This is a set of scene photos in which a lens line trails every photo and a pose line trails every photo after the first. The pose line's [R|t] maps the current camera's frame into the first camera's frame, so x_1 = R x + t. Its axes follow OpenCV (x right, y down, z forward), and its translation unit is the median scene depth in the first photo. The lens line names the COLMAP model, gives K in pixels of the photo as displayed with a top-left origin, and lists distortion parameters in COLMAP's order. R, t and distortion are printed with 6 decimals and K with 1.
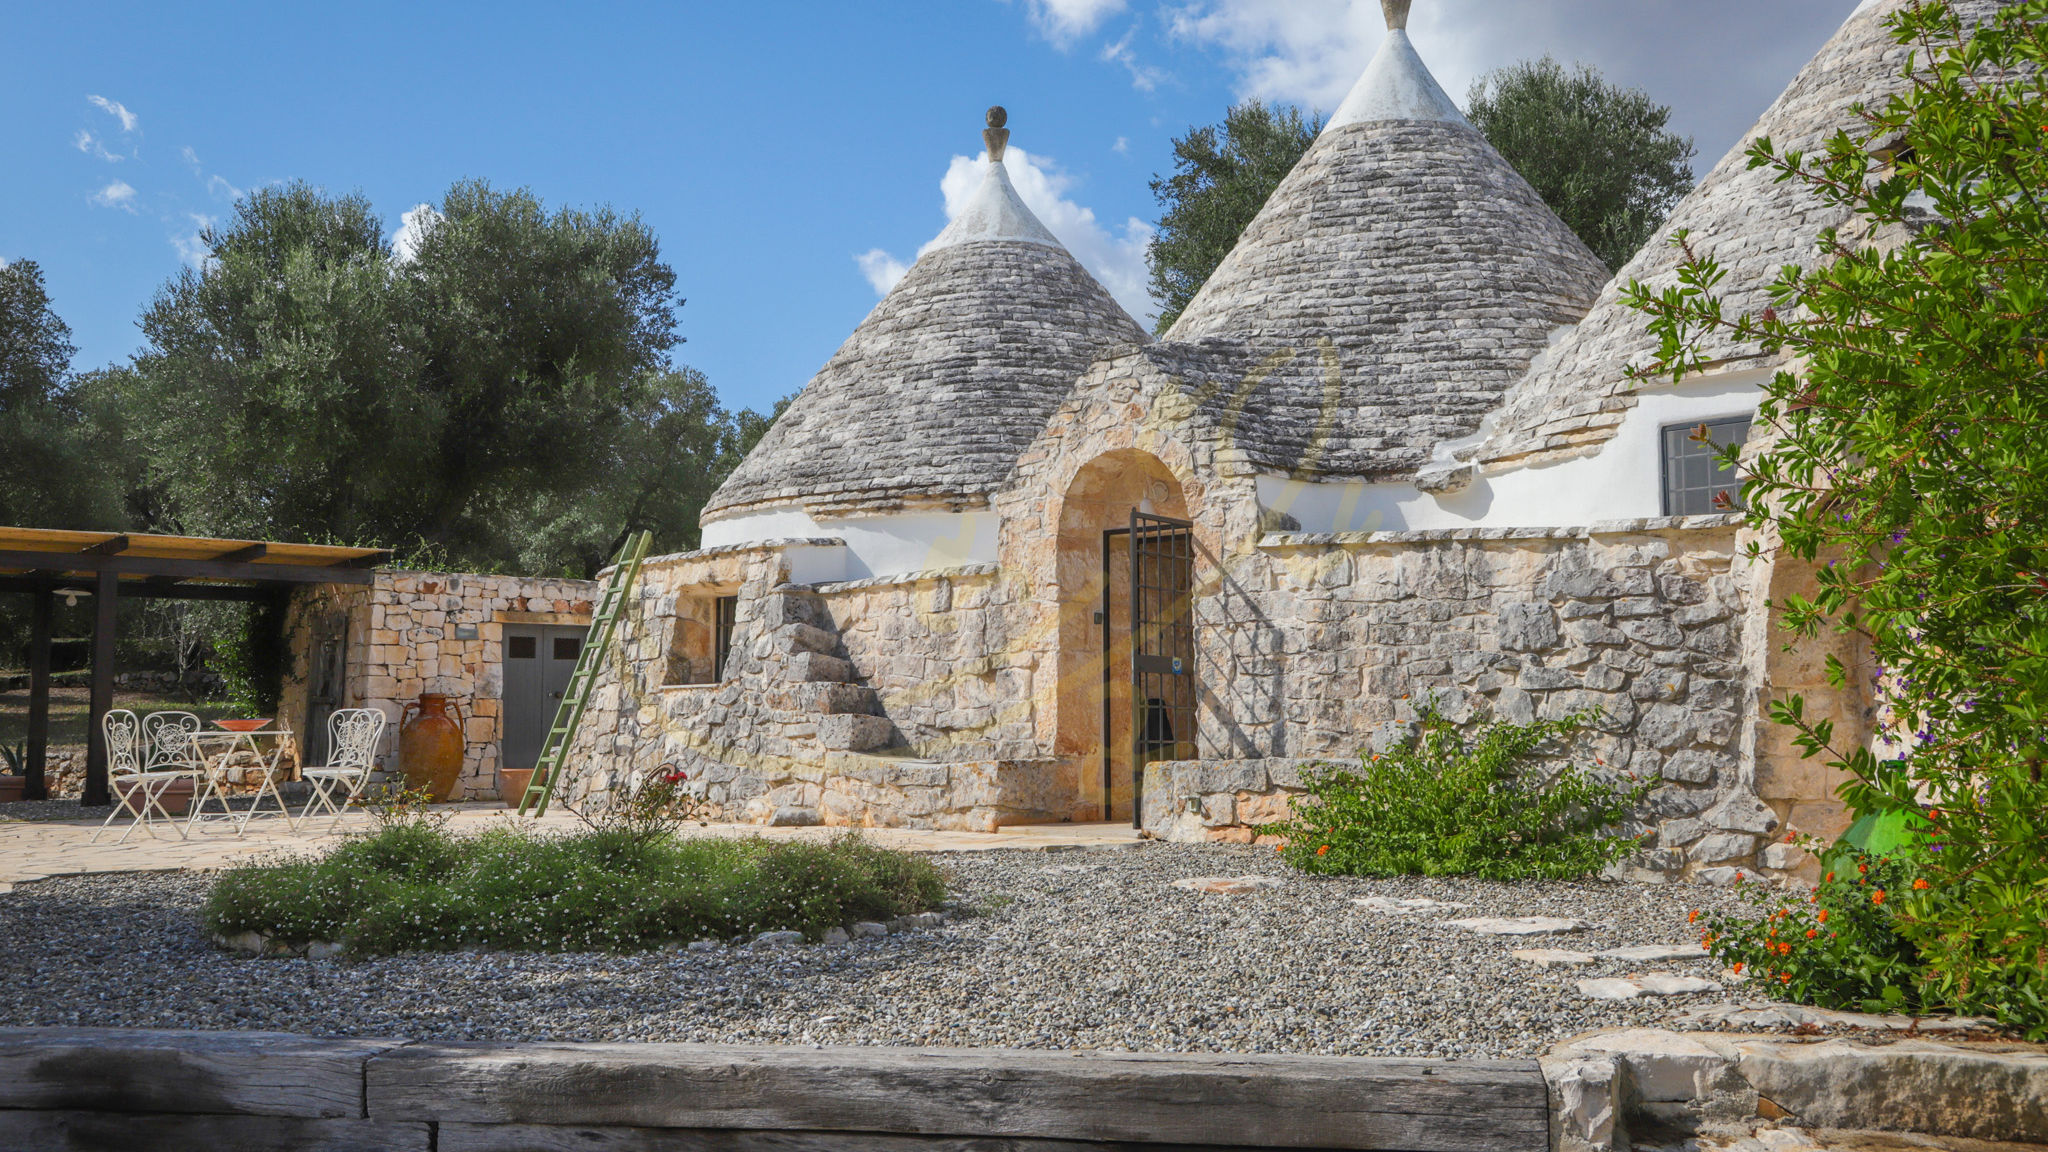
lens RADIAL K [[1954.2, 0, 1024.9], [0, 1954.2, 573.8], [0, 0, 1]] dist [0.005647, 0.000000]
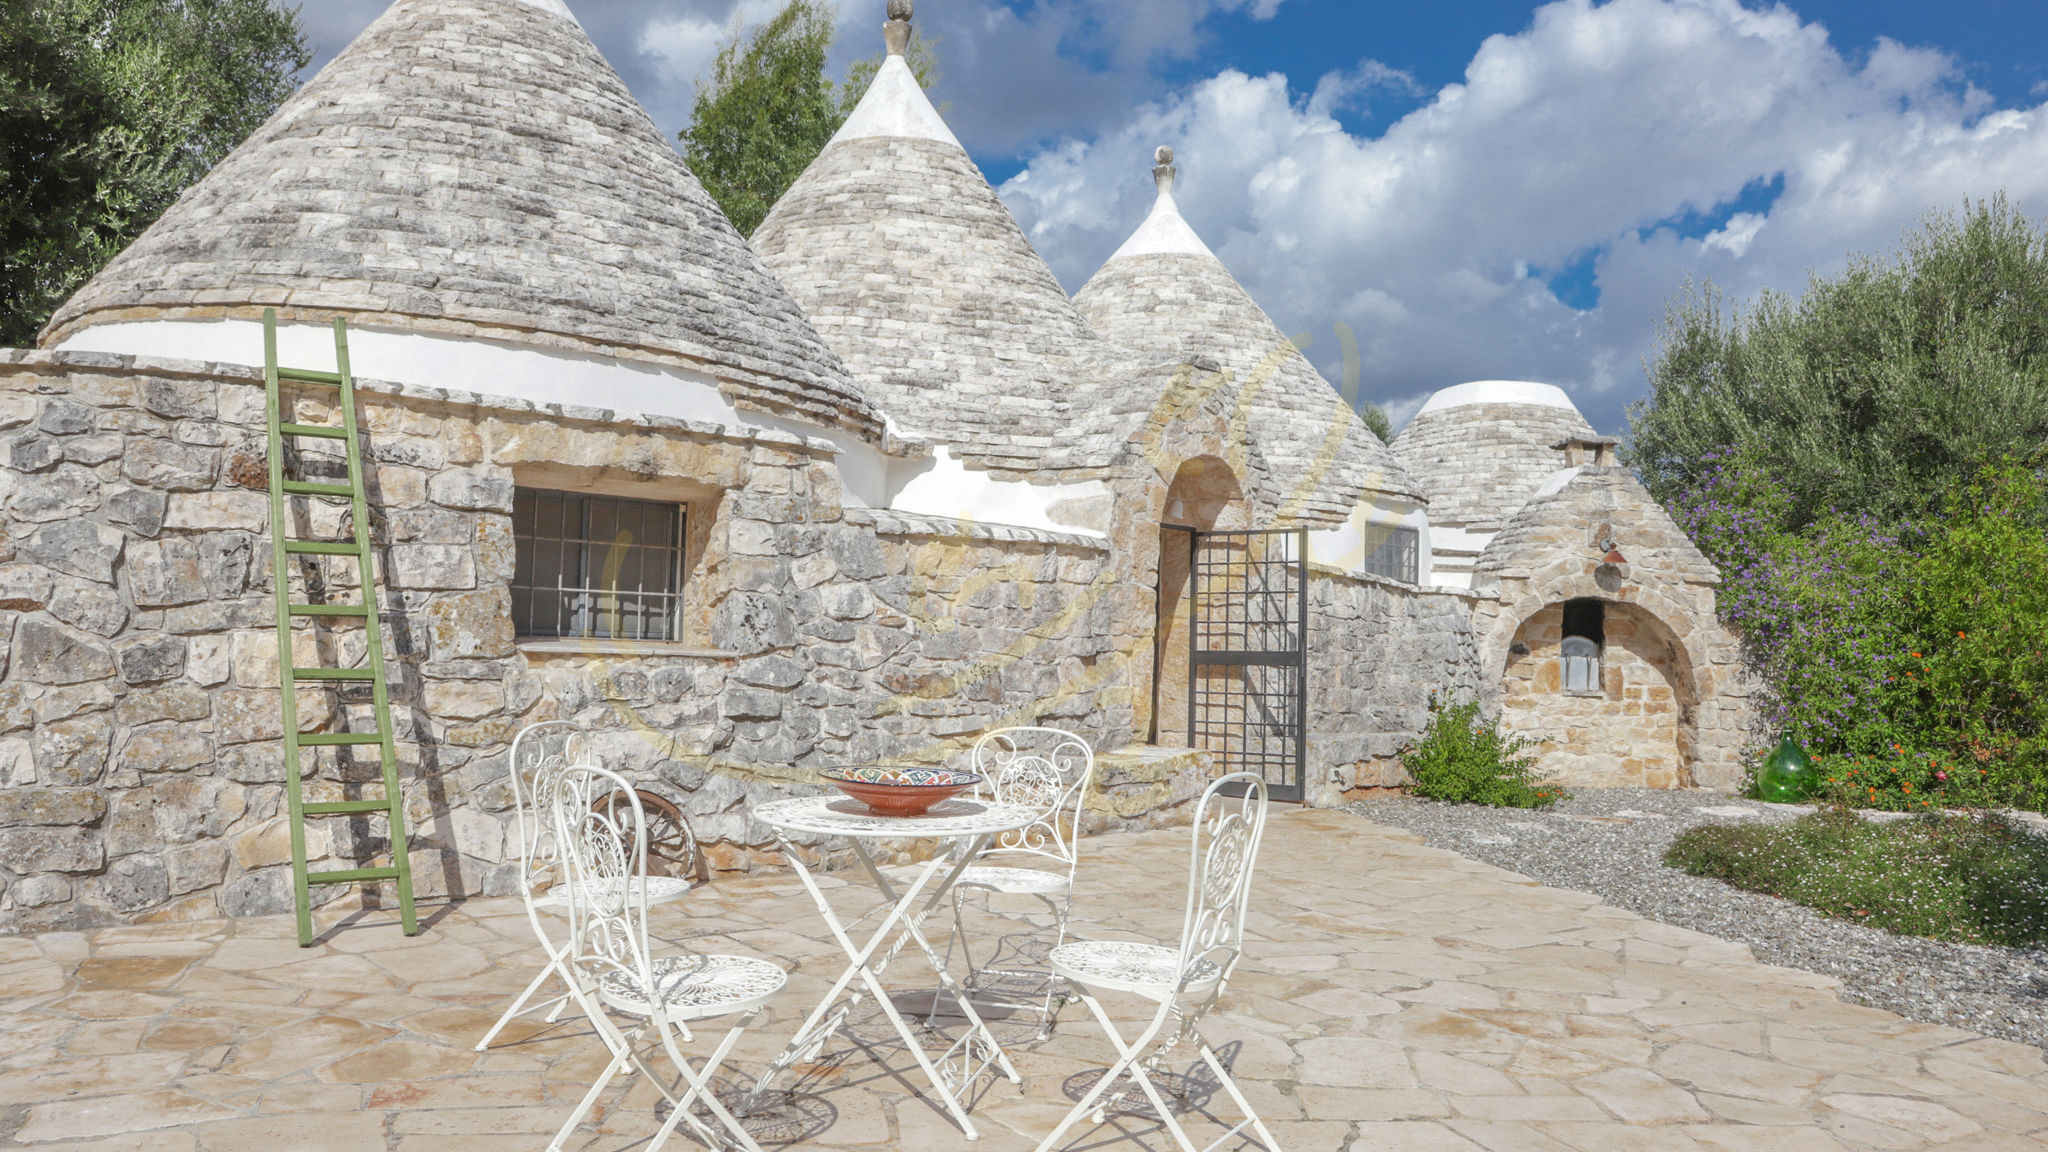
lens RADIAL K [[1585.0, 0, 1025.1], [0, 1585.0, 579.6], [0, 0, 1]] dist [-0.003021, 0.000093]
pose [[-0.107118, 0.043899, 0.993277, -0.752923], [-0.101249, 0.993349, -0.054821, 0.058767], [-0.989078, -0.106441, -0.101961, 1.100571]]
